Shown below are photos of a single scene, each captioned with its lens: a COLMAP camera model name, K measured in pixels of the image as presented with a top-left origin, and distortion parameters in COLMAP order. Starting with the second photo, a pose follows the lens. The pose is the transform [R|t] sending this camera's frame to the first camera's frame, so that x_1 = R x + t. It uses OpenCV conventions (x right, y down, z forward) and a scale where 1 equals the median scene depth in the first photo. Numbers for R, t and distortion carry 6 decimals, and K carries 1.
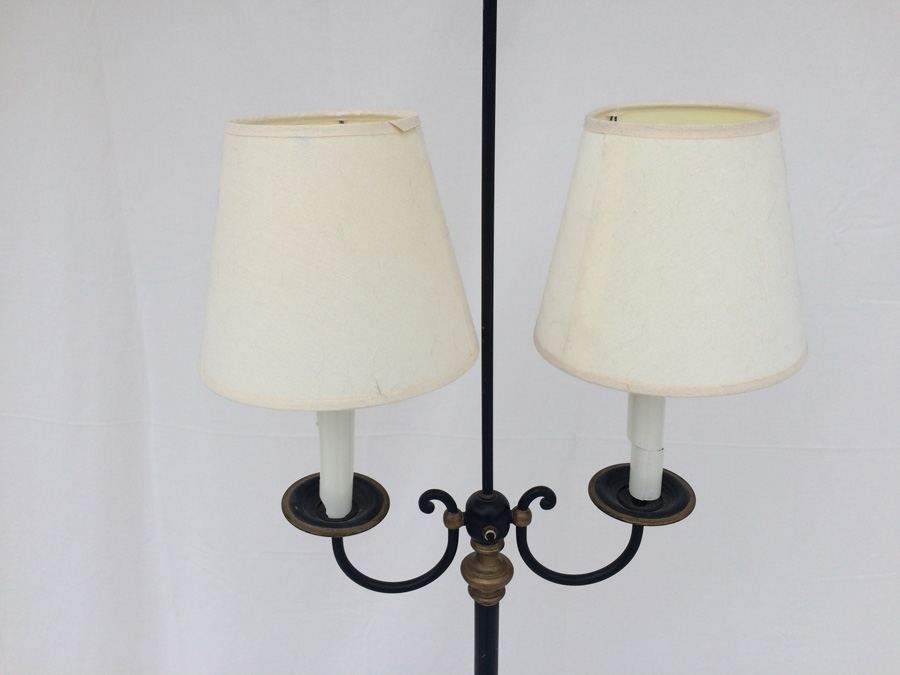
lens RADIAL K [[767.6, 0, 450.0], [0, 767.6, 337.5], [0, 0, 1]] dist [0.053814, -0.000772]
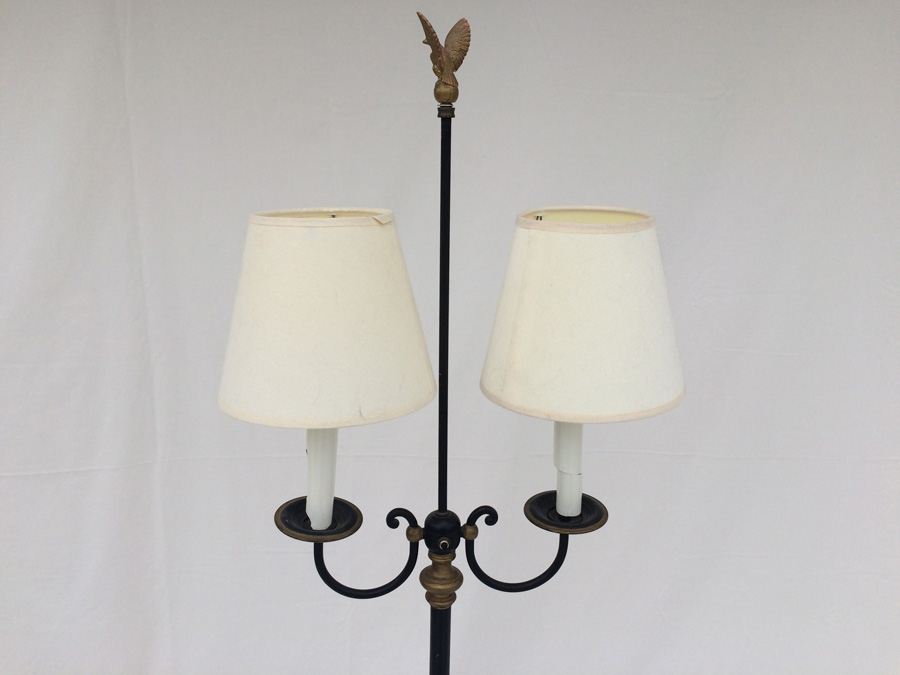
lens RADIAL K [[755.5, 0, 434.8], [0, 755.5, 337.2], [0, 0, 1]] dist [0.068320, 0.000366]
pose [[0.999378, 0.014460, 0.032176, -0.006743], [-0.010654, 0.993253, -0.115478, 0.068409], [-0.033629, 0.115064, 0.992789, -0.247779]]
